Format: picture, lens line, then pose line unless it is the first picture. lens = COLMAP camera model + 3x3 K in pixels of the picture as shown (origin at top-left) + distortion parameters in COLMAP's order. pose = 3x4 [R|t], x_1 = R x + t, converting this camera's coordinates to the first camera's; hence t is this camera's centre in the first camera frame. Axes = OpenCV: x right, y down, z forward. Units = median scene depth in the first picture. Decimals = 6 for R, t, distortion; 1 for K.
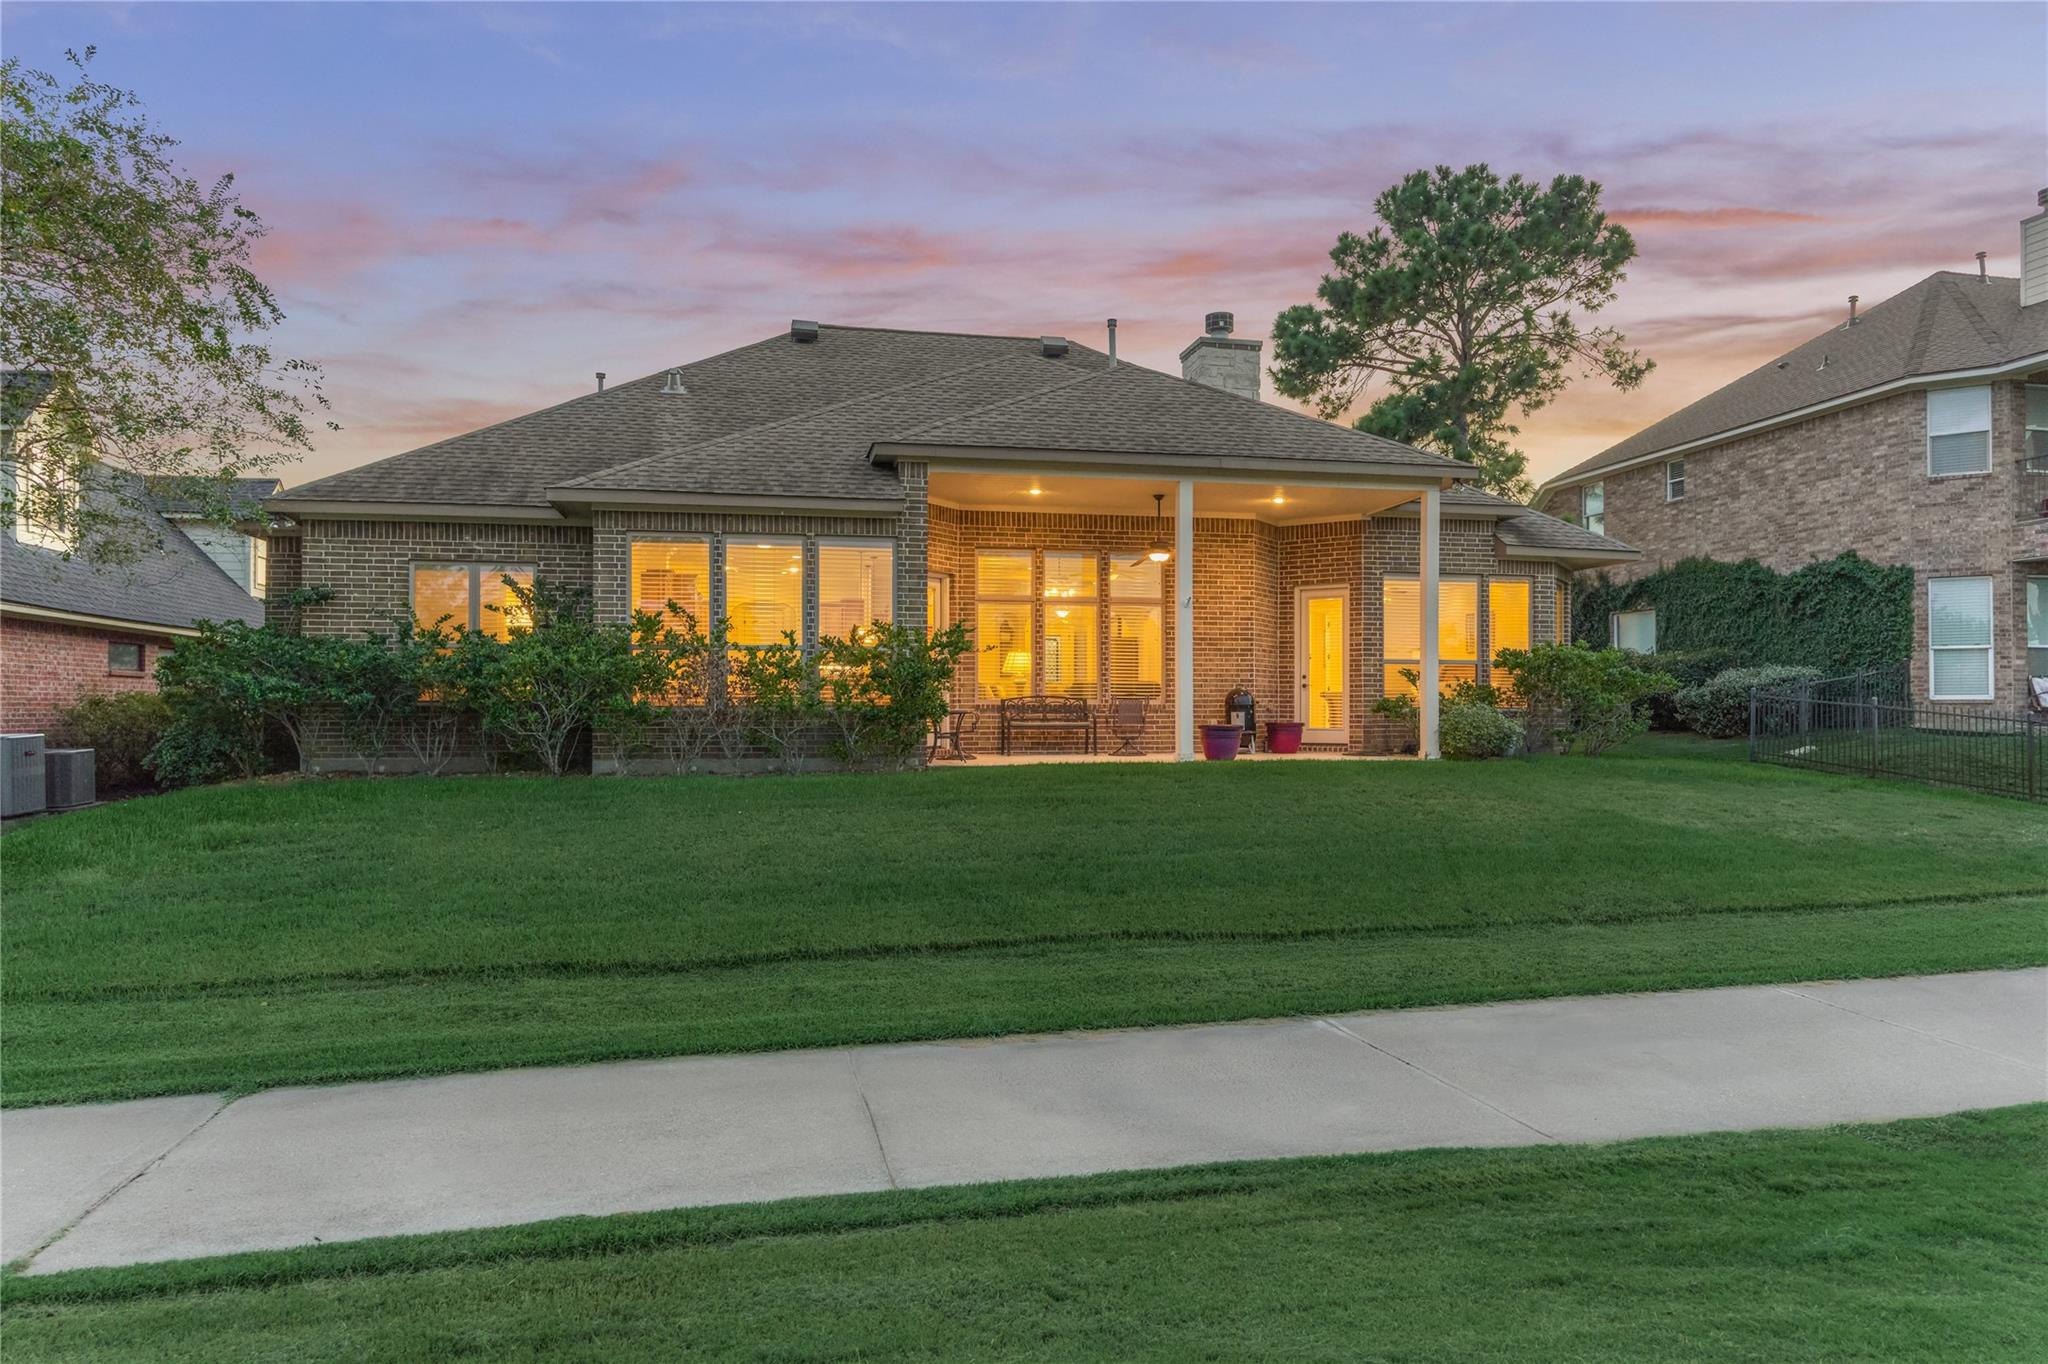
lens RADIAL K [[1266.2, 0, 1020.8], [0, 1266.2, 695.7], [0, 0, 1]] dist [0.008470, 0.000068]
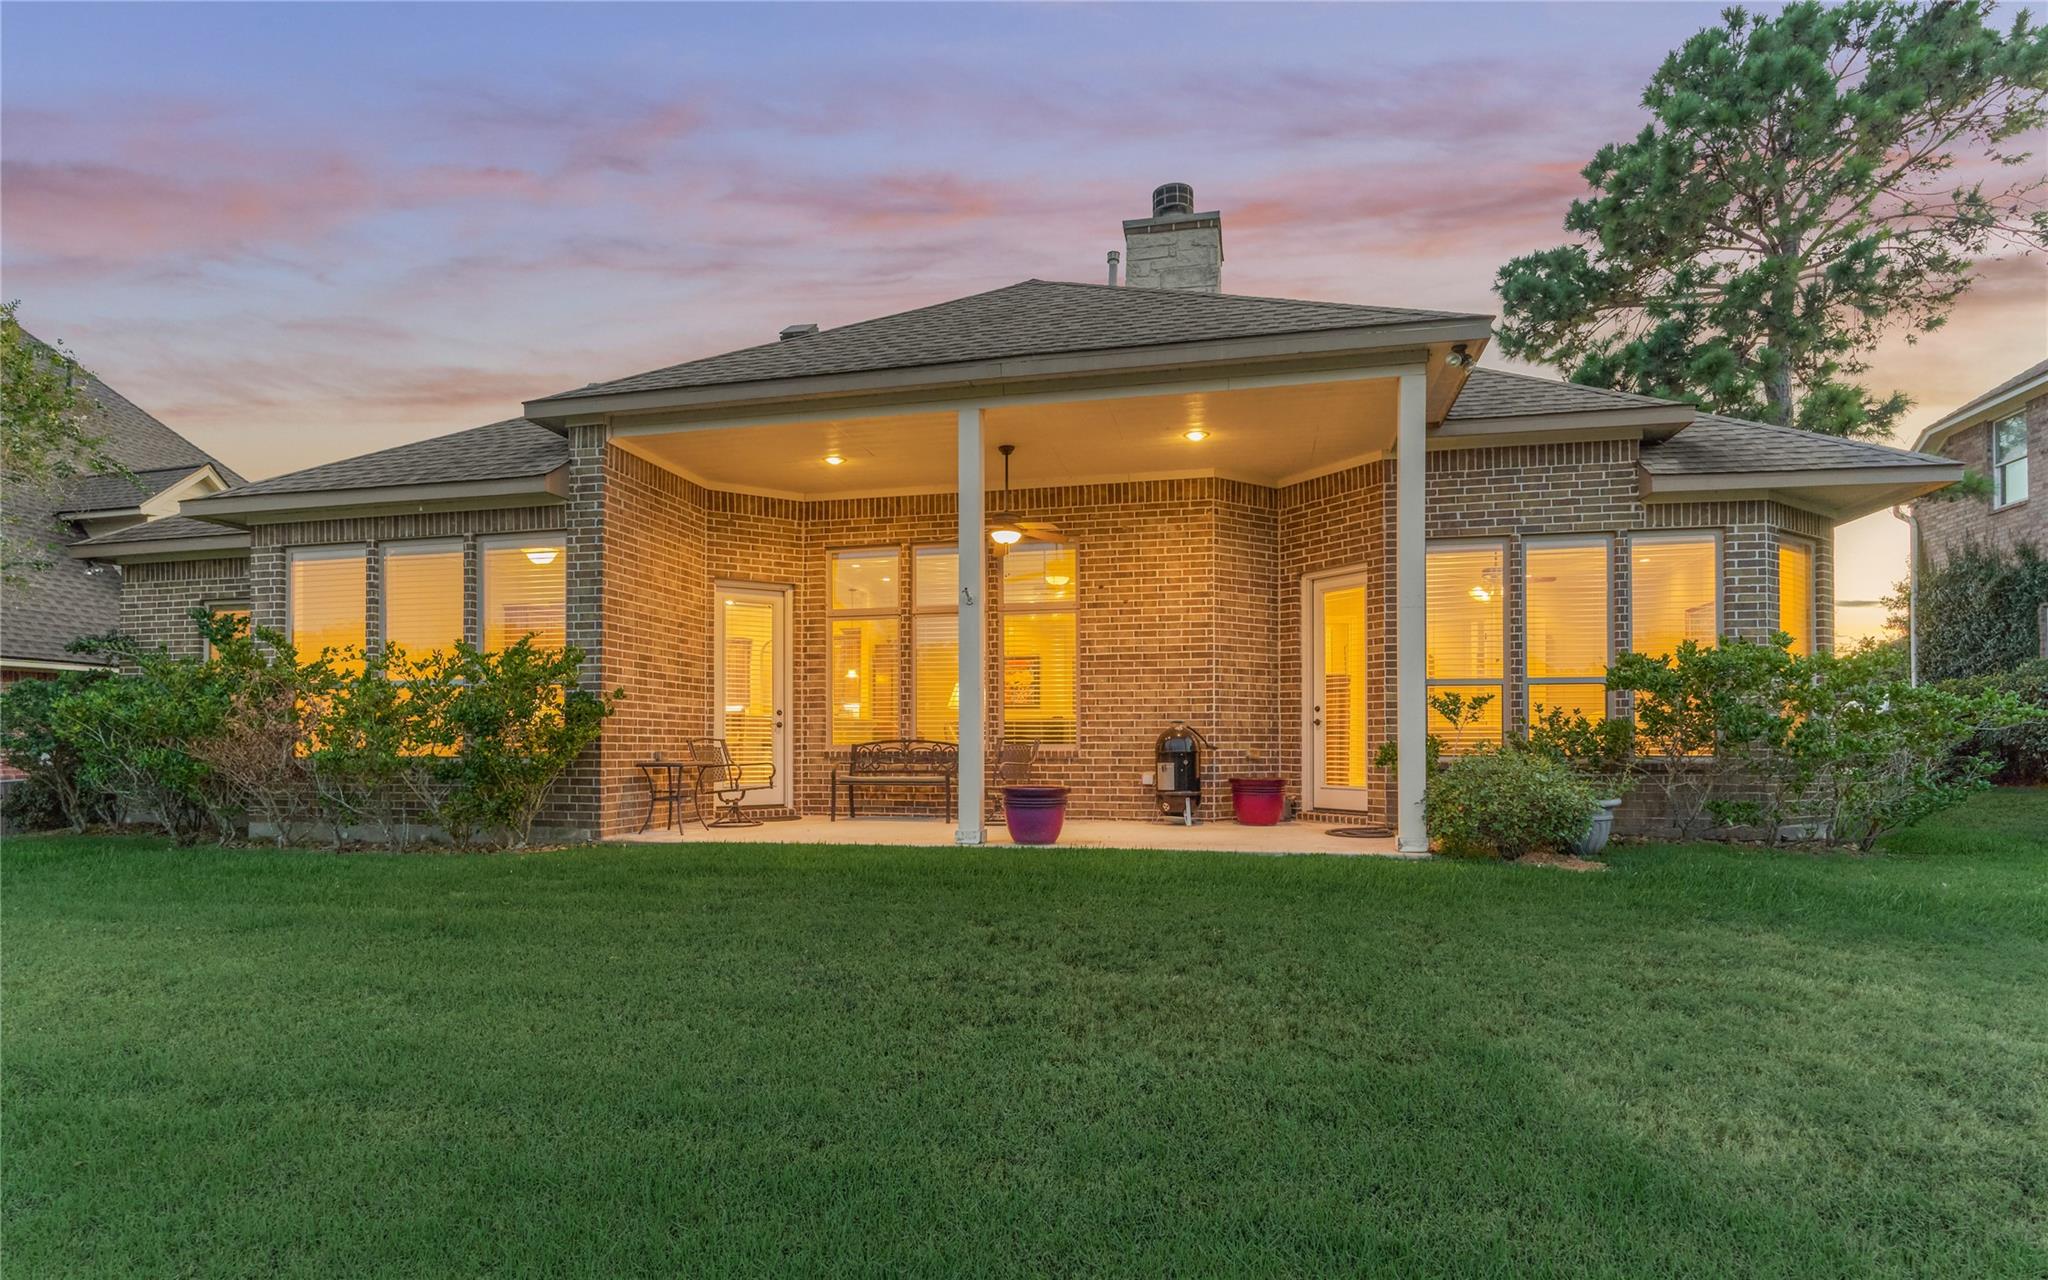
lens RADIAL K [[1031.5, 0, 1011.9], [0, 1031.5, 729.8], [0, 0, 1]] dist [-0.004089, 0.001776]
pose [[0.908817, -0.007167, -0.417134, 0.316704], [0.006721, 0.999974, -0.002536, -0.003788], [0.417141, -0.000499, 0.908842, 0.457156]]
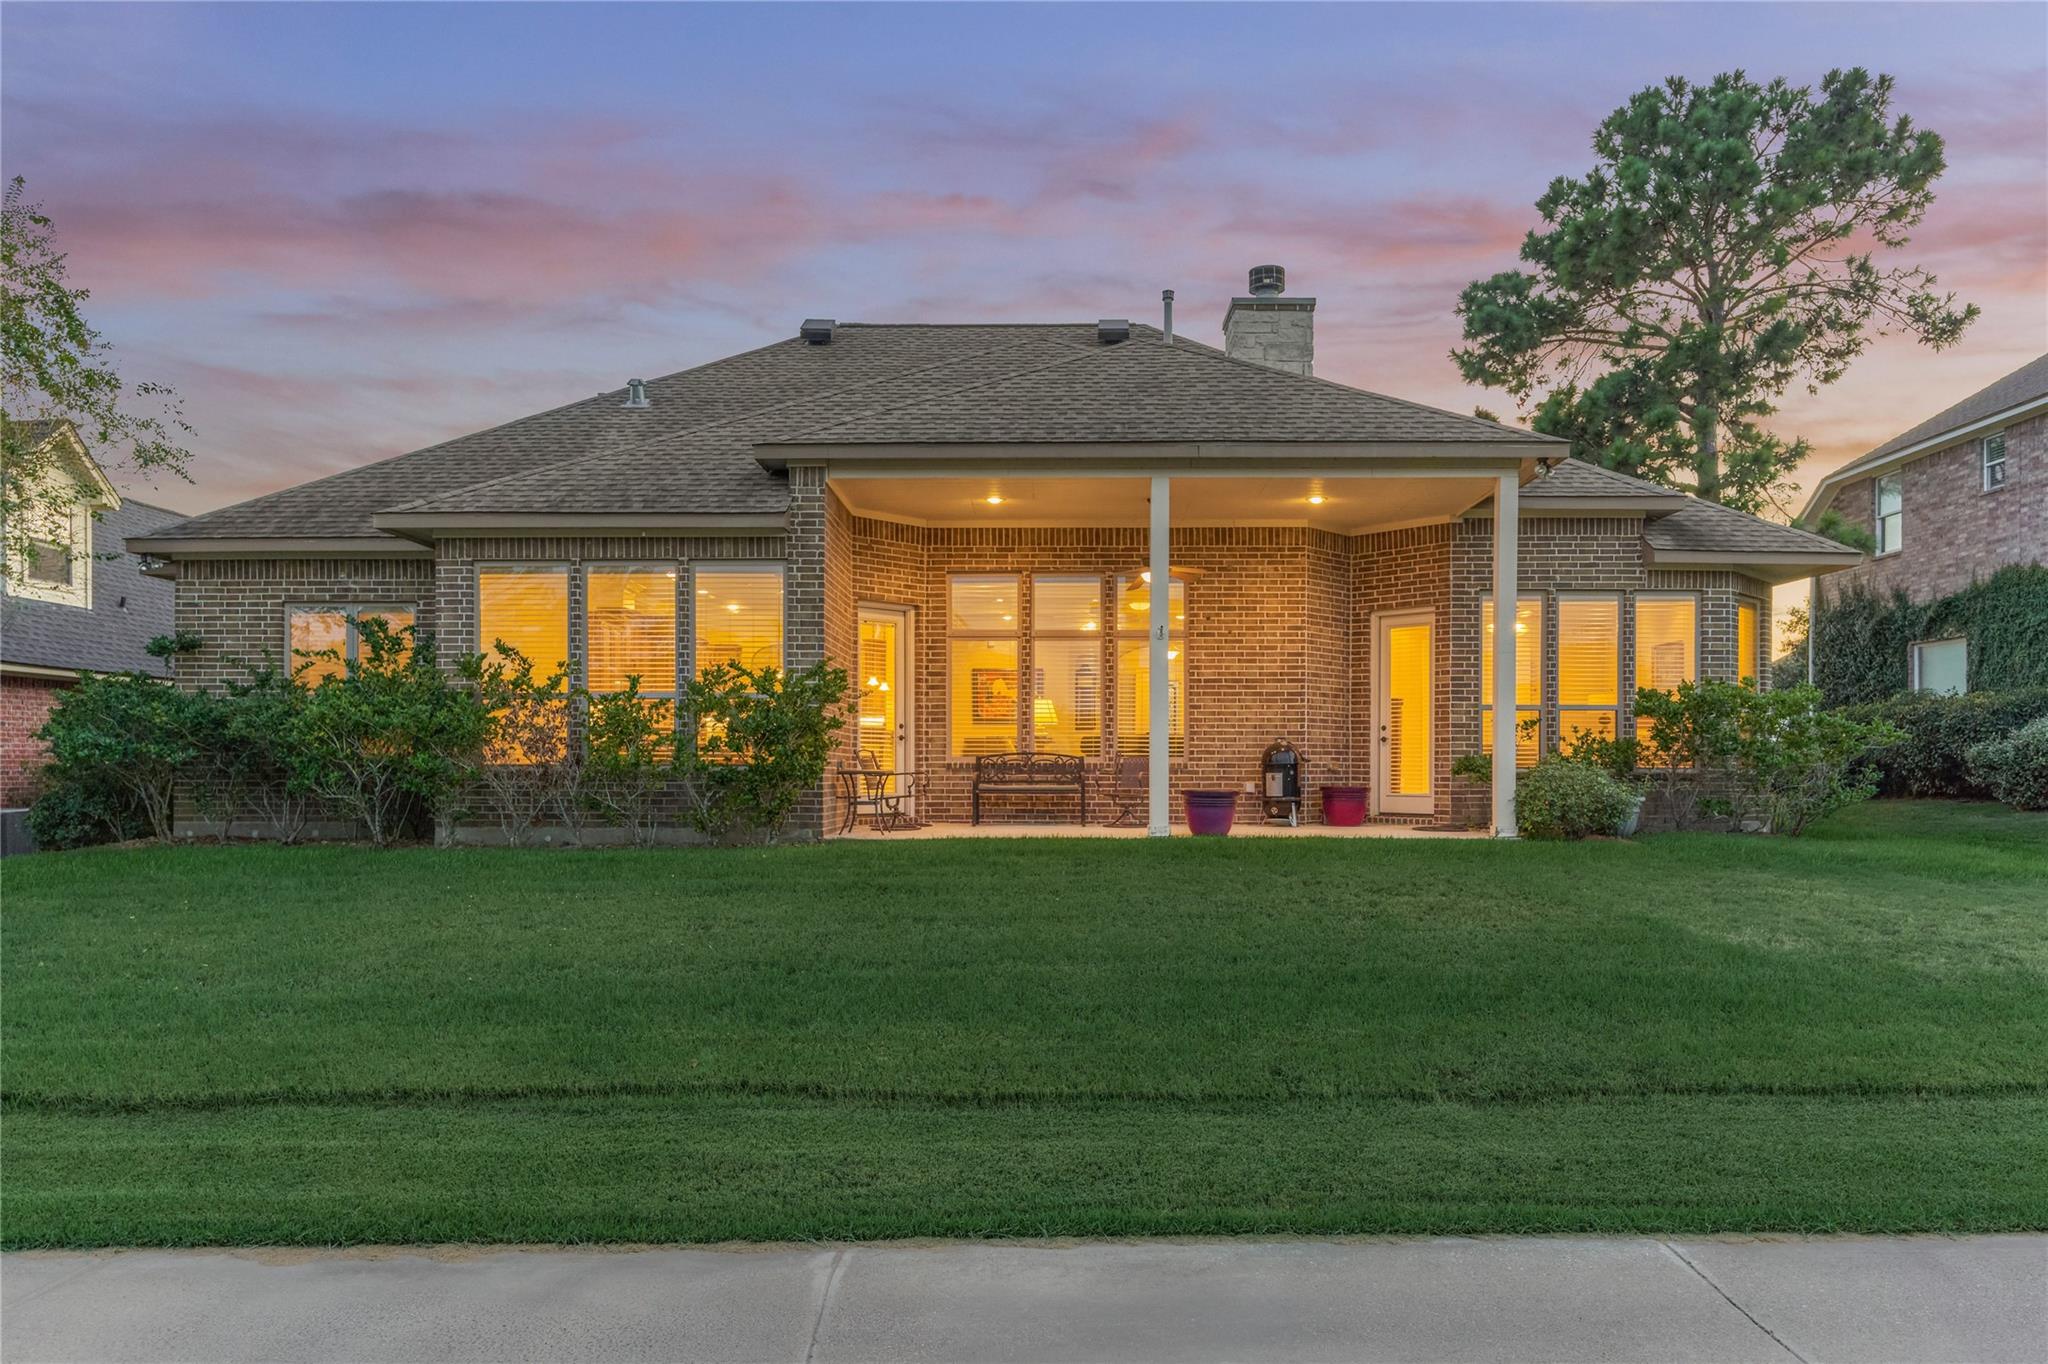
lens RADIAL K [[1357.6, 0, 1032.4], [0, 1357.6, 763.9], [0, 0, 1]] dist [-0.000371, 0.005981]
pose [[0.976246, 0.001376, -0.216660, 0.201827], [0.000519, 0.999962, 0.008693, -0.000177], [0.216664, -0.008599, 0.976208, 0.143211]]
